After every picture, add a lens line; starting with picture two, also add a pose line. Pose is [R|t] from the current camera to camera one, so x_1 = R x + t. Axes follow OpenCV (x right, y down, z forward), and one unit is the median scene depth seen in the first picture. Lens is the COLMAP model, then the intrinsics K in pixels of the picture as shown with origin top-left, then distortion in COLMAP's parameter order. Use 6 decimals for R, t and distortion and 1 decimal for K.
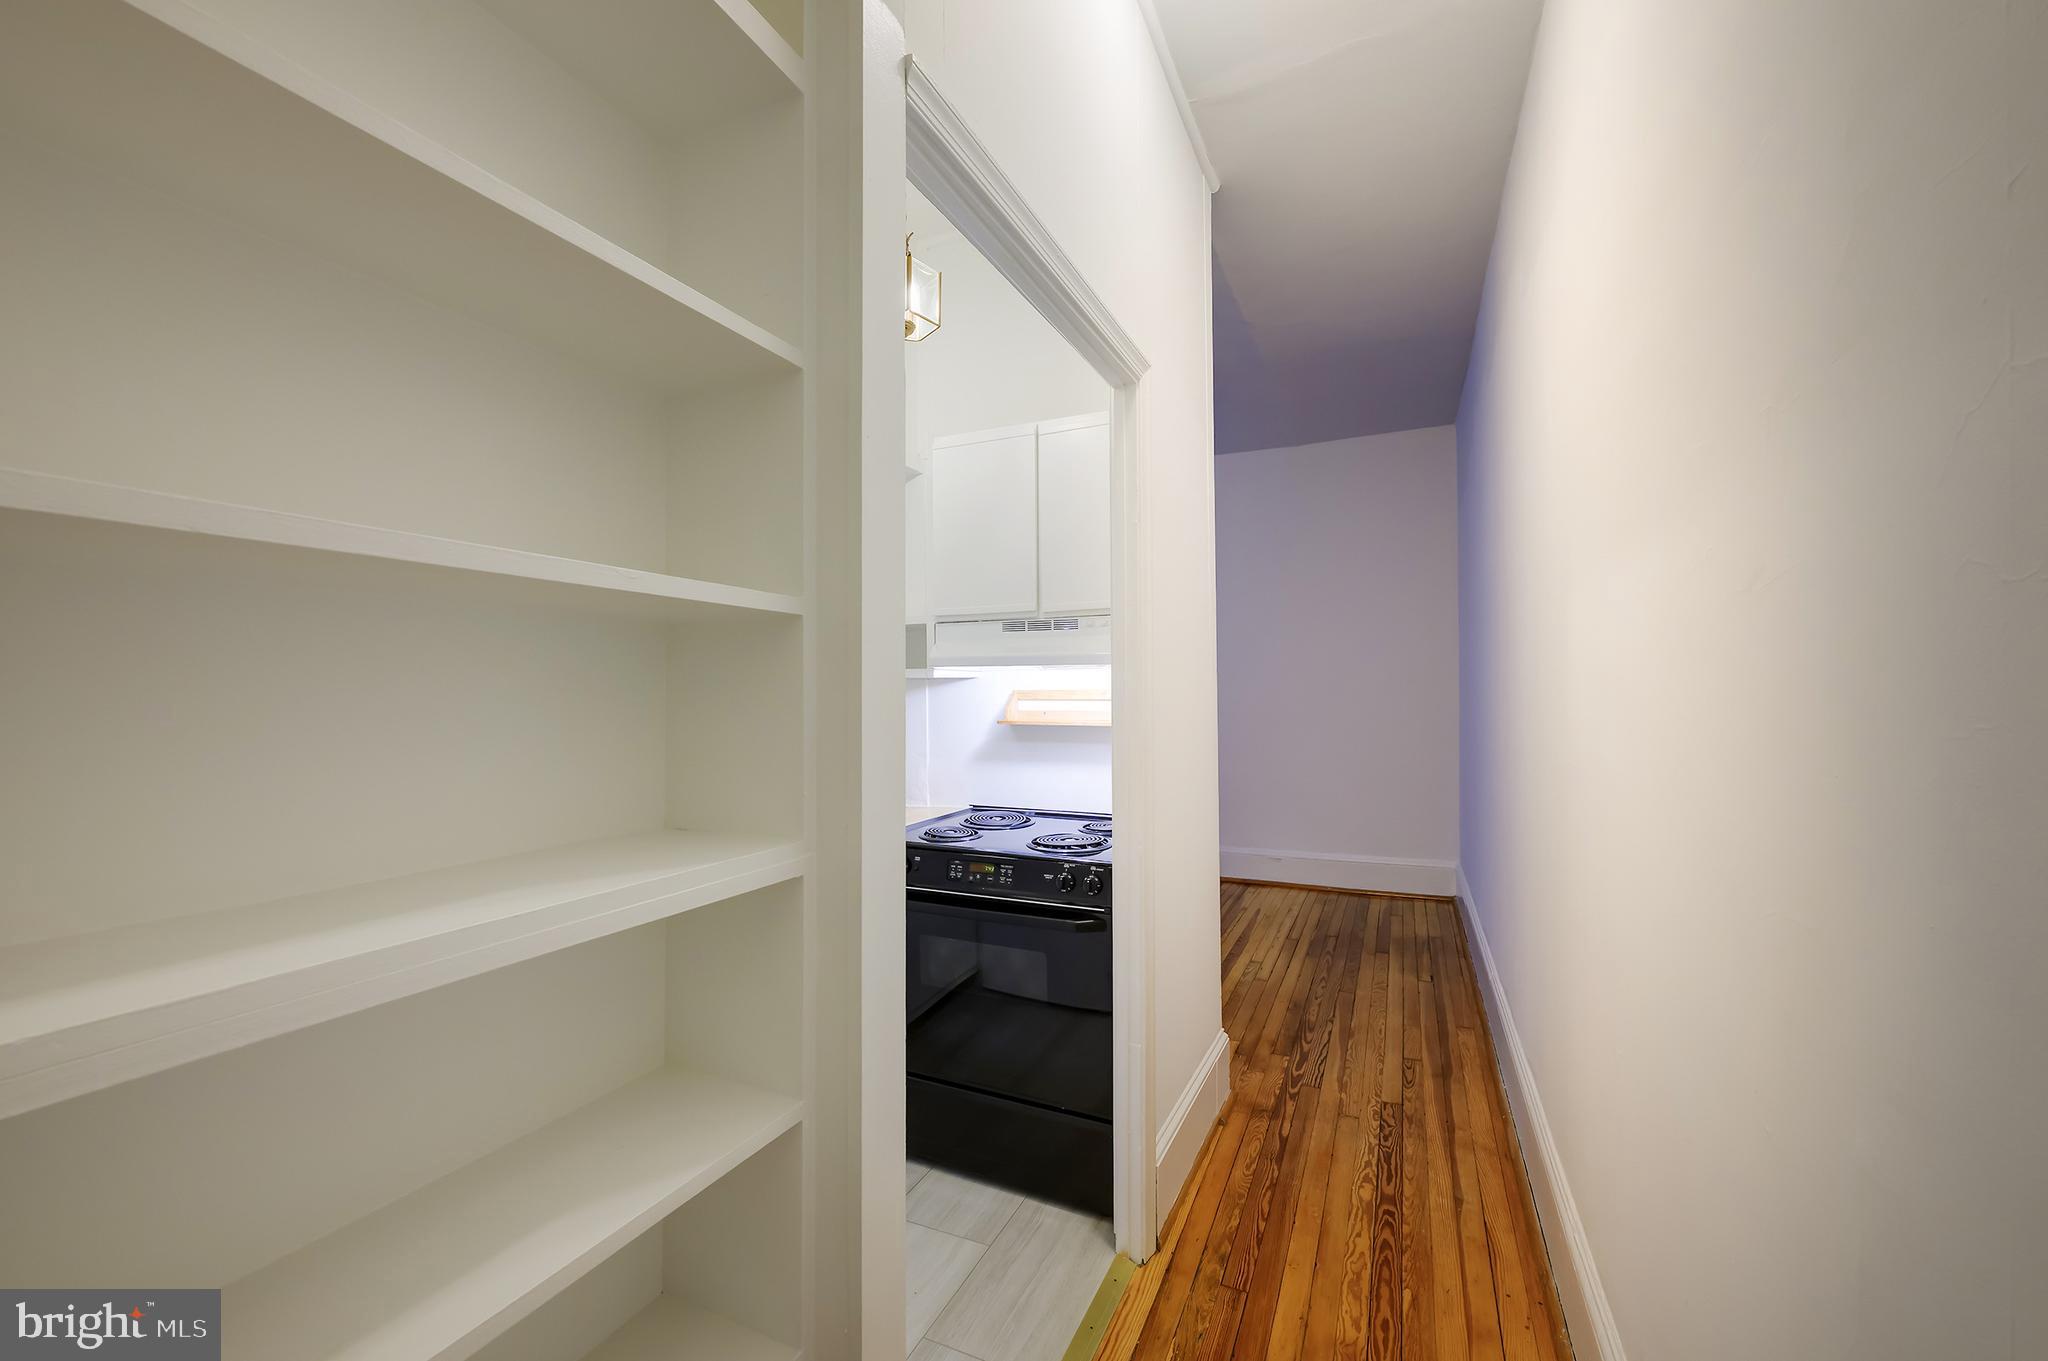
lens RADIAL K [[842.6, 0, 1024.0], [0, 842.6, 680.5], [0, 0, 1]] dist [-0.000836, -0.000018]
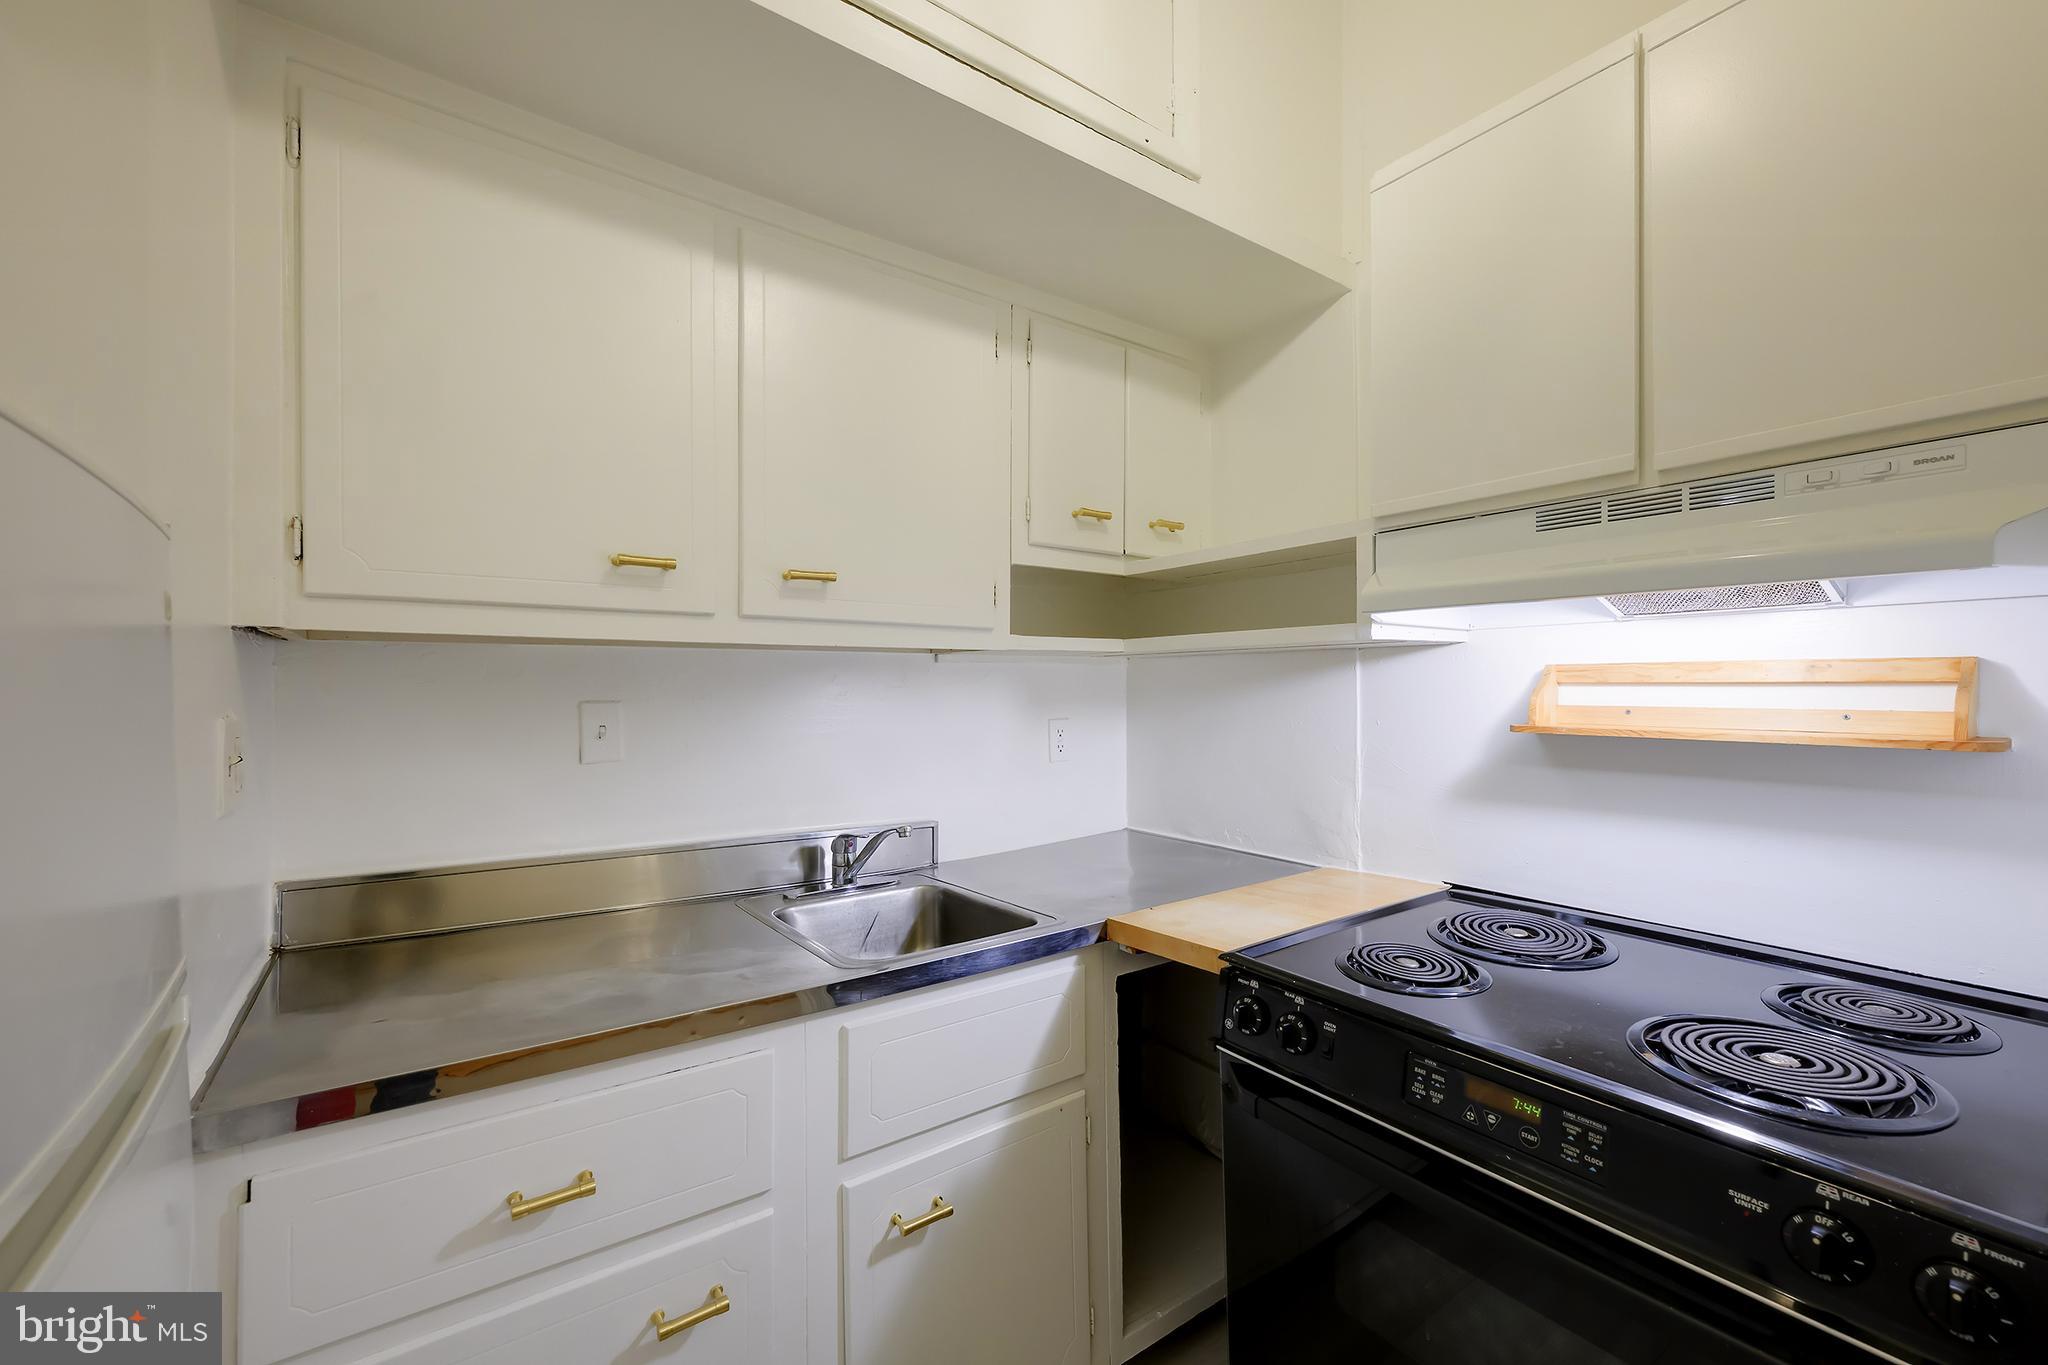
lens RADIAL K [[826.6, 0, 1002.9], [0, 826.6, 692.9], [0, 0, 1]] dist [0.006160, 0.000151]
pose [[0.864783, 0.005594, -0.502114, -0.048133], [0.003503, 0.999846, 0.017171, 0.020588], [0.502133, -0.016608, 0.864631, 0.454201]]
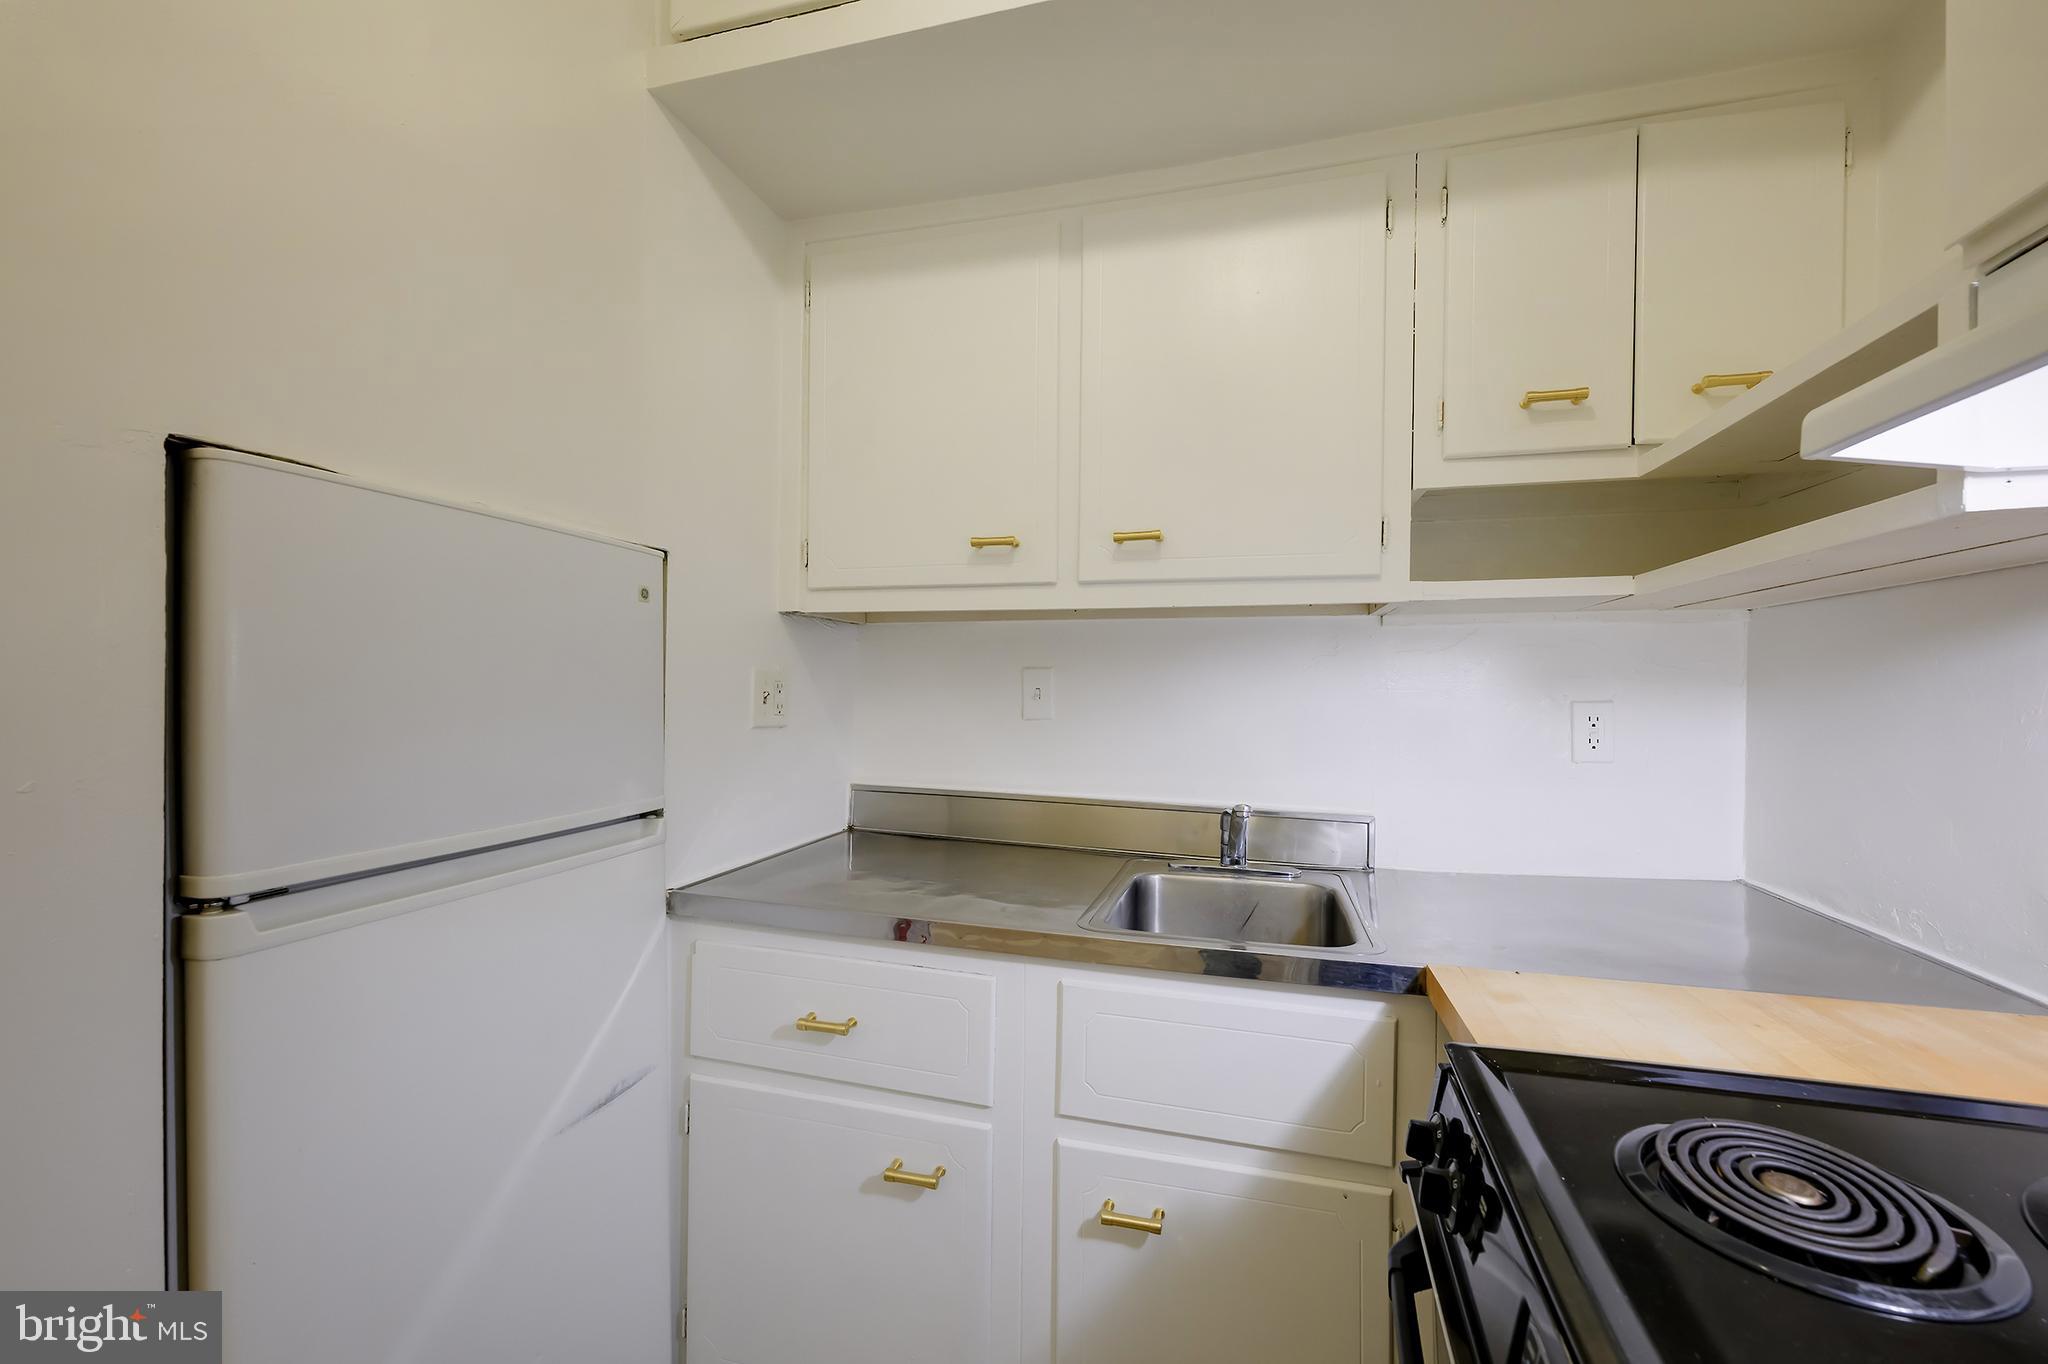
lens RADIAL K [[817.0, 0, 1045.3], [0, 817.0, 690.1], [0, 0, 1]] dist [0.000284, 0.000076]
pose [[0.151512, 0.013118, -0.988368, 0.082806], [-0.001850, 0.999914, 0.012988, 0.044969], [0.988454, -0.000140, 0.151523, 0.714518]]
